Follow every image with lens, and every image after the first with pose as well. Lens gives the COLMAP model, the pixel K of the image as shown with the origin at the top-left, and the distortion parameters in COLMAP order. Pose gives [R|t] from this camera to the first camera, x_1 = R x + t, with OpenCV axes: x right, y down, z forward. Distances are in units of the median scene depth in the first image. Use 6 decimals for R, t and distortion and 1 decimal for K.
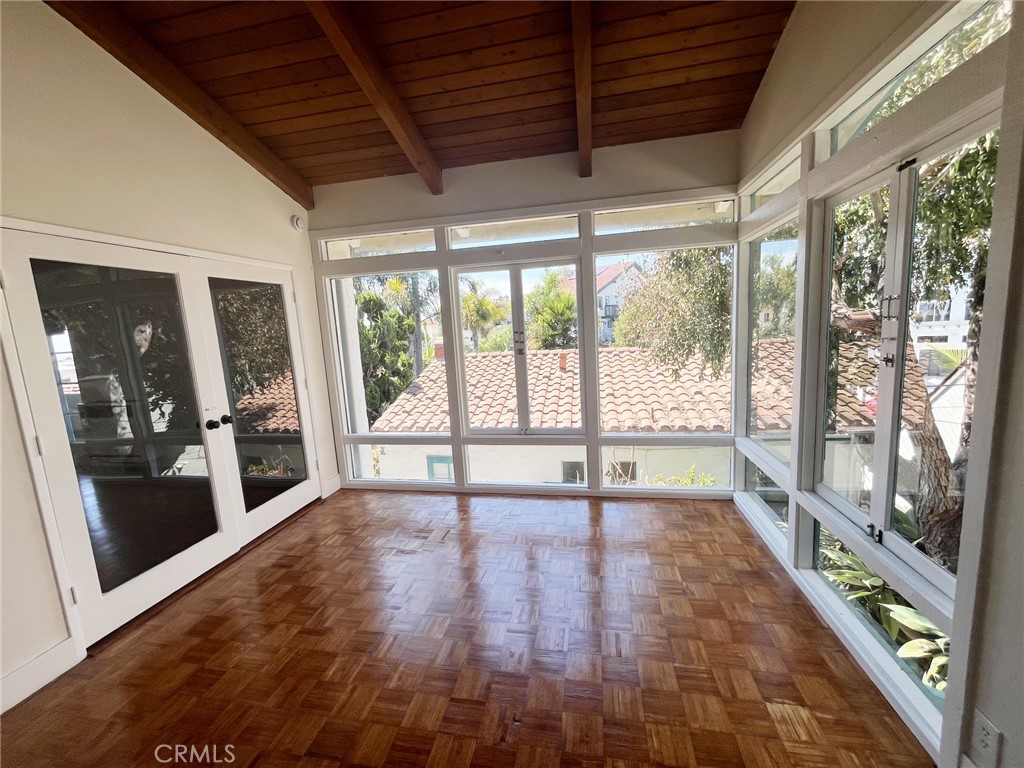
lens RADIAL K [[421.5, 0, 510.4], [0, 421.5, 384.7], [0, 0, 1]] dist [-0.004532, 0.000185]
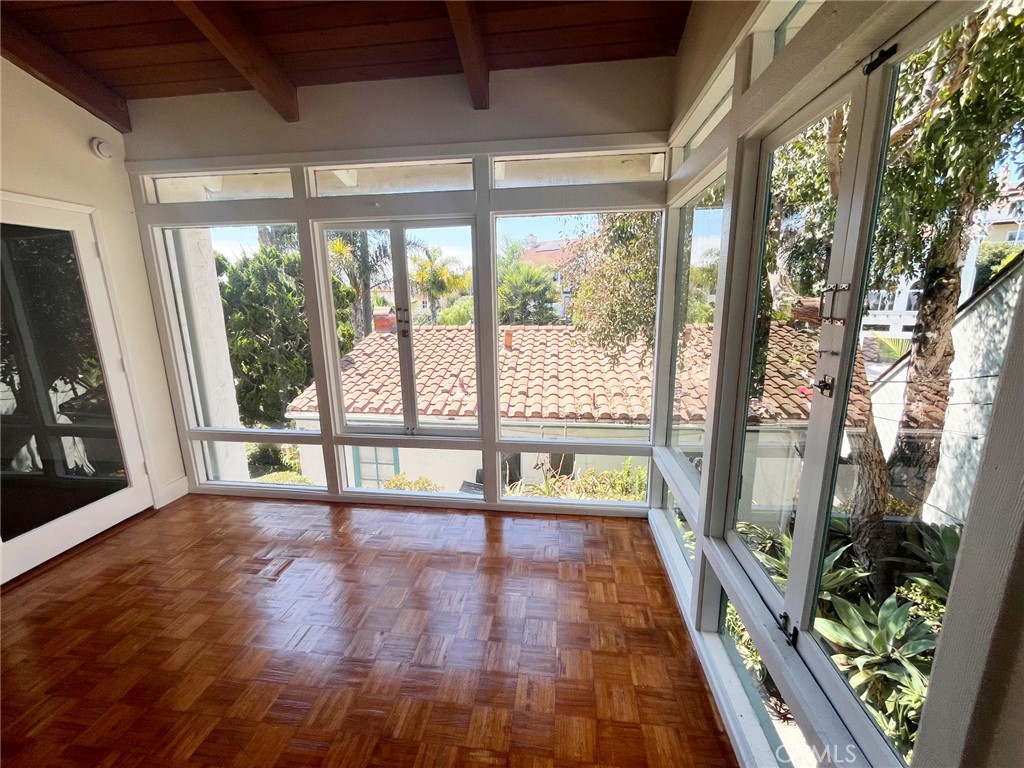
lens RADIAL K [[421.5, 0, 511.8], [0, 421.5, 385.3], [0, 0, 1]] dist [-0.004532, 0.000185]
pose [[0.996304, 0.025978, 0.081869, 0.158310], [-0.031364, 0.997379, 0.065199, -0.037109], [-0.079961, -0.067526, 0.994508, 0.171090]]
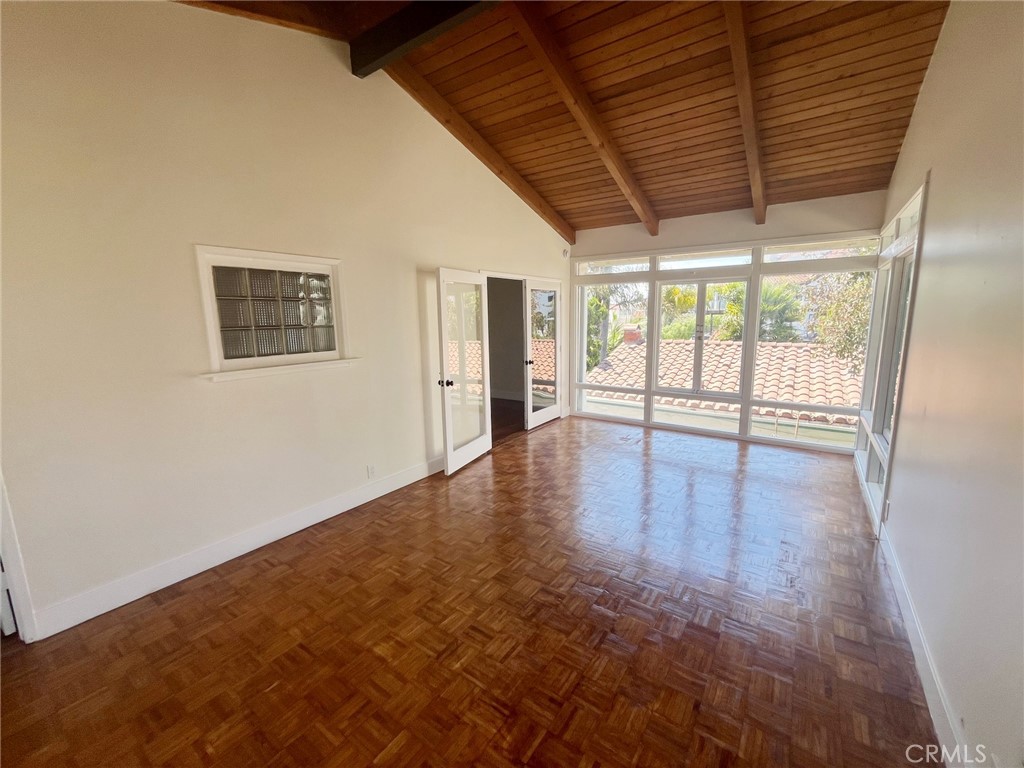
lens RADIAL K [[421.5, 0, 508.6], [0, 421.5, 384.1], [0, 0, 1]] dist [-0.004532, 0.000185]
pose [[0.912755, 0.109138, -0.393658, 0.010518], [-0.095097, 0.993944, 0.055063, 0.064637], [0.397284, -0.012824, 0.917606, -0.633704]]
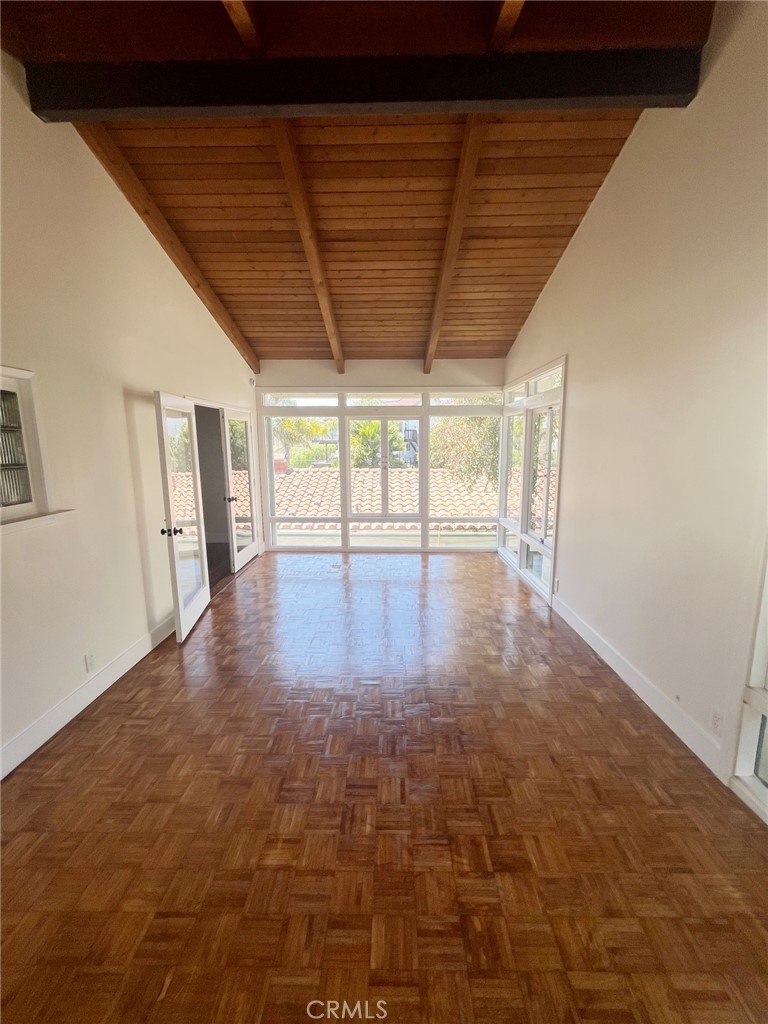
lens RADIAL K [[421.5, 0, 385.2], [0, 421.5, 509.9], [0, 0, 1]] dist [-0.004532, 0.000185]
pose [[0.982013, 0.021880, 0.187541, -0.282961], [-0.024551, 0.999627, 0.011933, 0.068779], [-0.187210, -0.016323, 0.982184, -0.662848]]
